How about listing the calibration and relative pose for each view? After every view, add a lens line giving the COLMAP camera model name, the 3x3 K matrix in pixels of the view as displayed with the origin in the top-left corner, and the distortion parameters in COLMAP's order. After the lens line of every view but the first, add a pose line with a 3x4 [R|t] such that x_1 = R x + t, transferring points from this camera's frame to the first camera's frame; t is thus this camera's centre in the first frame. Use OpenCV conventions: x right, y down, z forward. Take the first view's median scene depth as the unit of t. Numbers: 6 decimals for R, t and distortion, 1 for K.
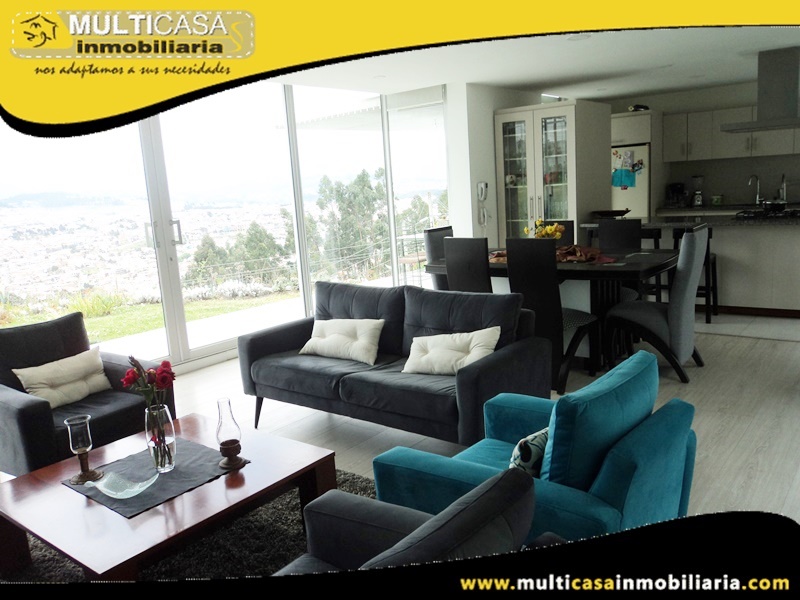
lens RADIAL K [[649.0, 0, 404.2], [0, 649.0, 302.5], [0, 0, 1]] dist [-0.016940, -0.003499]
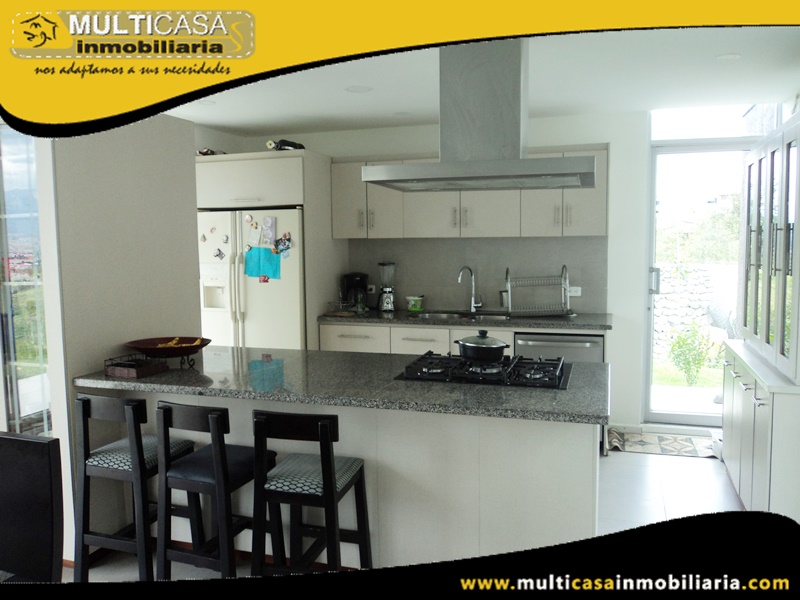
lens RADIAL K [[649.0, 0, 404.2], [0, 649.0, 302.5], [0, 0, 1]] dist [-0.016940, -0.003499]
pose [[0.938670, 0.017246, 0.344385, 0.262965], [0.014438, 0.995907, -0.089225, -0.104980], [-0.344514, 0.088725, 0.934579, 0.425069]]
